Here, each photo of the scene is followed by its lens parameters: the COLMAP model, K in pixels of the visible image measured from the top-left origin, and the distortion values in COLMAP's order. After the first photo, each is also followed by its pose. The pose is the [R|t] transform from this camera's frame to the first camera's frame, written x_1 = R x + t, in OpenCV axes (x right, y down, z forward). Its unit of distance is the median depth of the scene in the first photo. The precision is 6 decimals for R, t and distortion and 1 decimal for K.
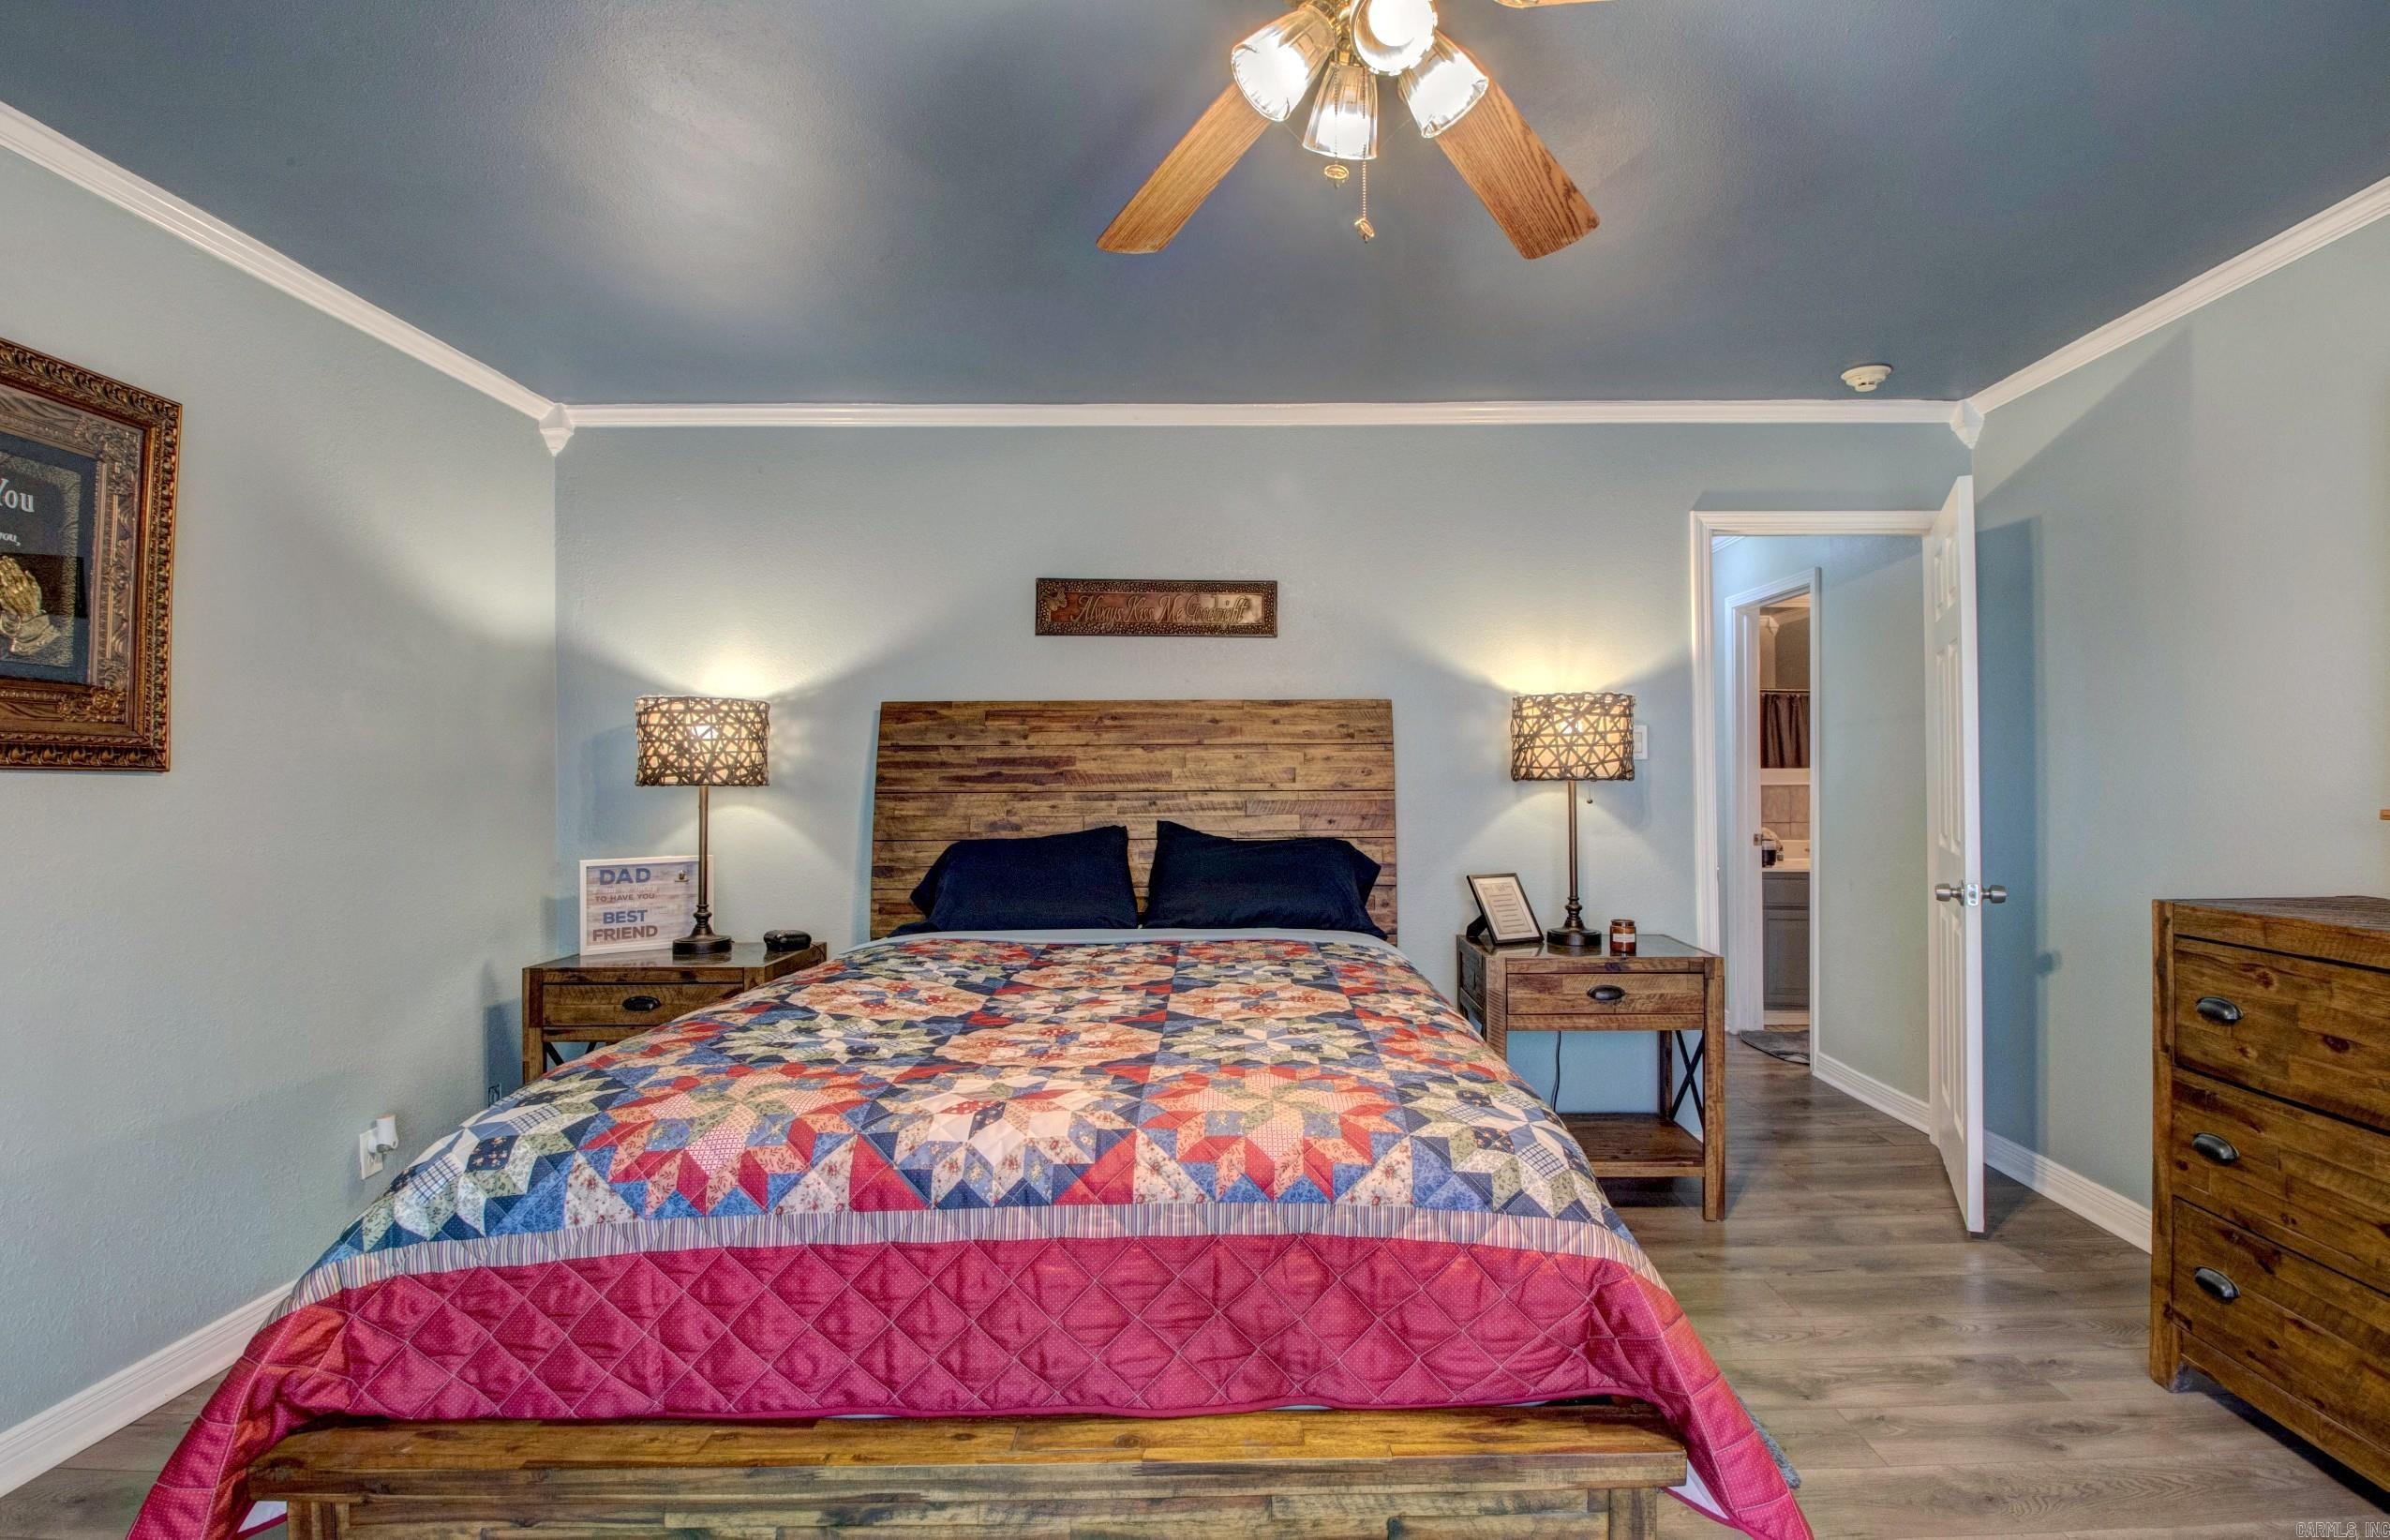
lens RADIAL K [[1161.1, 0, 1228.2], [0, 1161.1, 772.2], [0, 0, 1]] dist [0.016628, -0.028984]
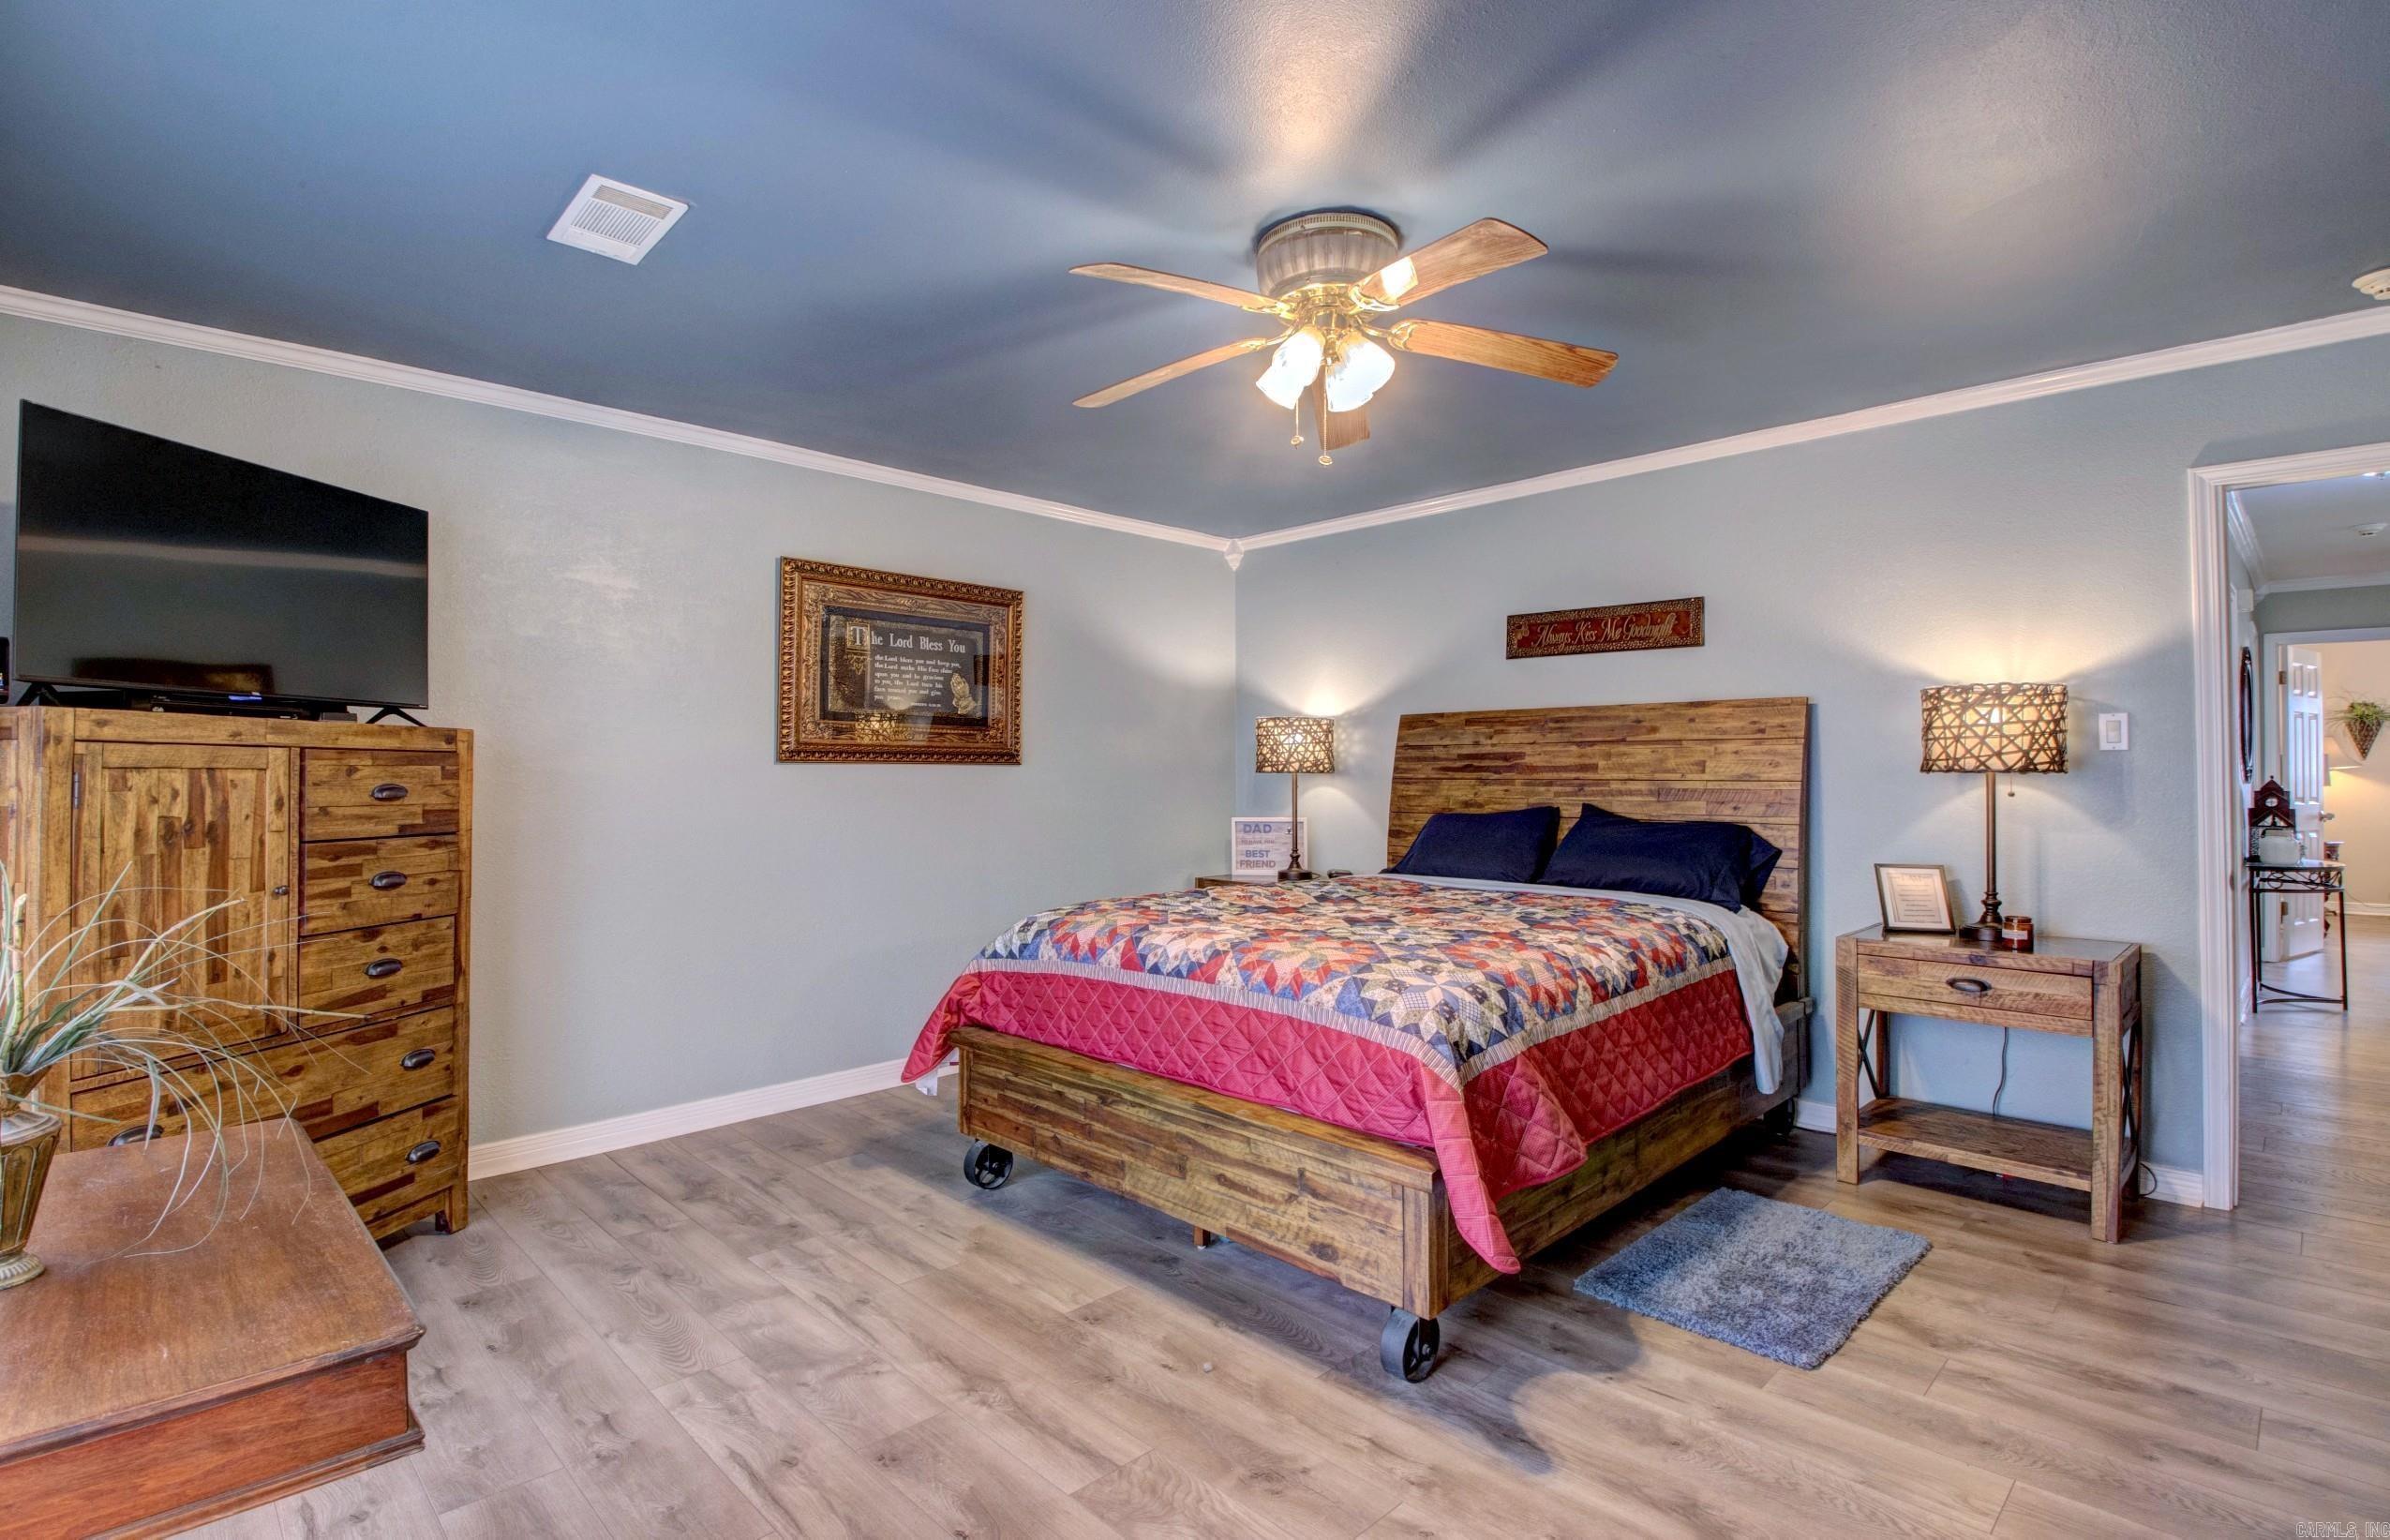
lens RADIAL K [[1058.6, 0, 1150.4], [0, 1058.6, 764.6], [0, 0, 1]] dist [0.025027, -0.033400]
pose [[0.694001, -0.000102, -0.719974, 0.438188], [0.001715, 0.999997, 0.001511, -0.002168], [0.719972, -0.002284, 0.694000, -0.126835]]
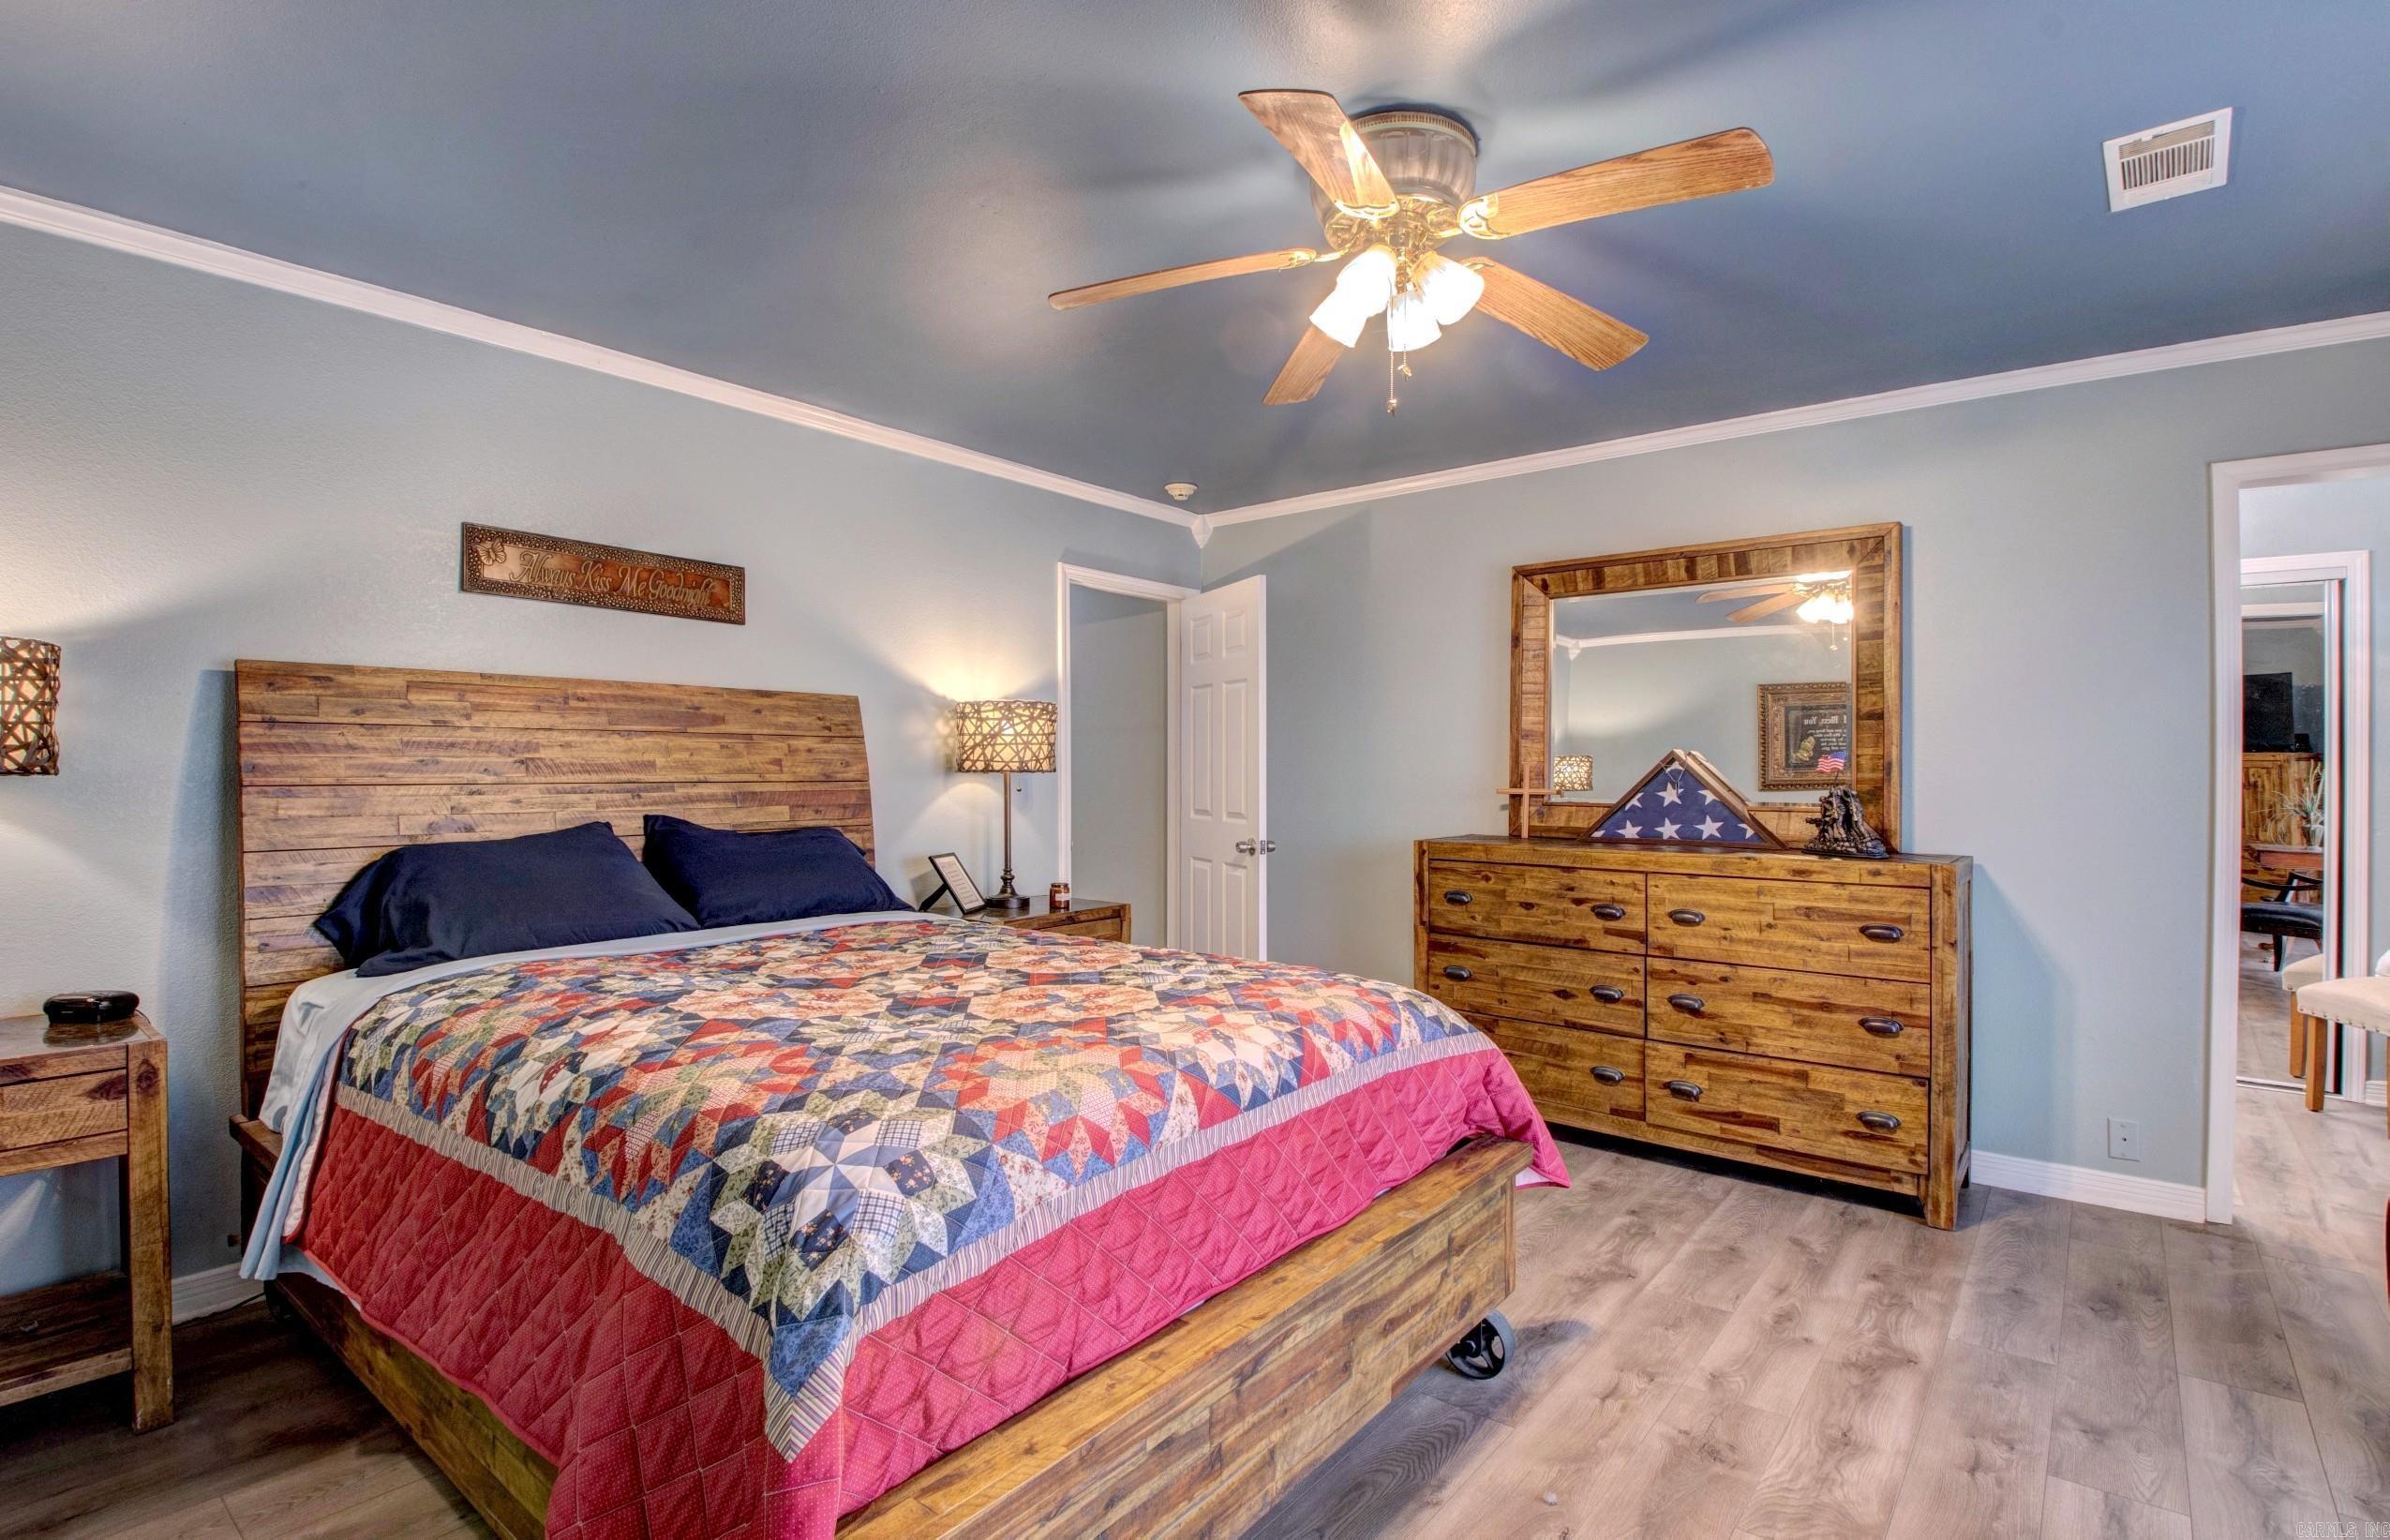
lens RADIAL K [[1121.0, 0, 1192.5], [0, 1121.0, 763.4], [0, 0, 1]] dist [0.029771, -0.039011]
pose [[0.637023, 0.010548, 0.770772, -0.469657], [-0.008099, 0.999943, -0.006990, 0.004100], [-0.770802, -0.001790, 0.637072, 0.106456]]
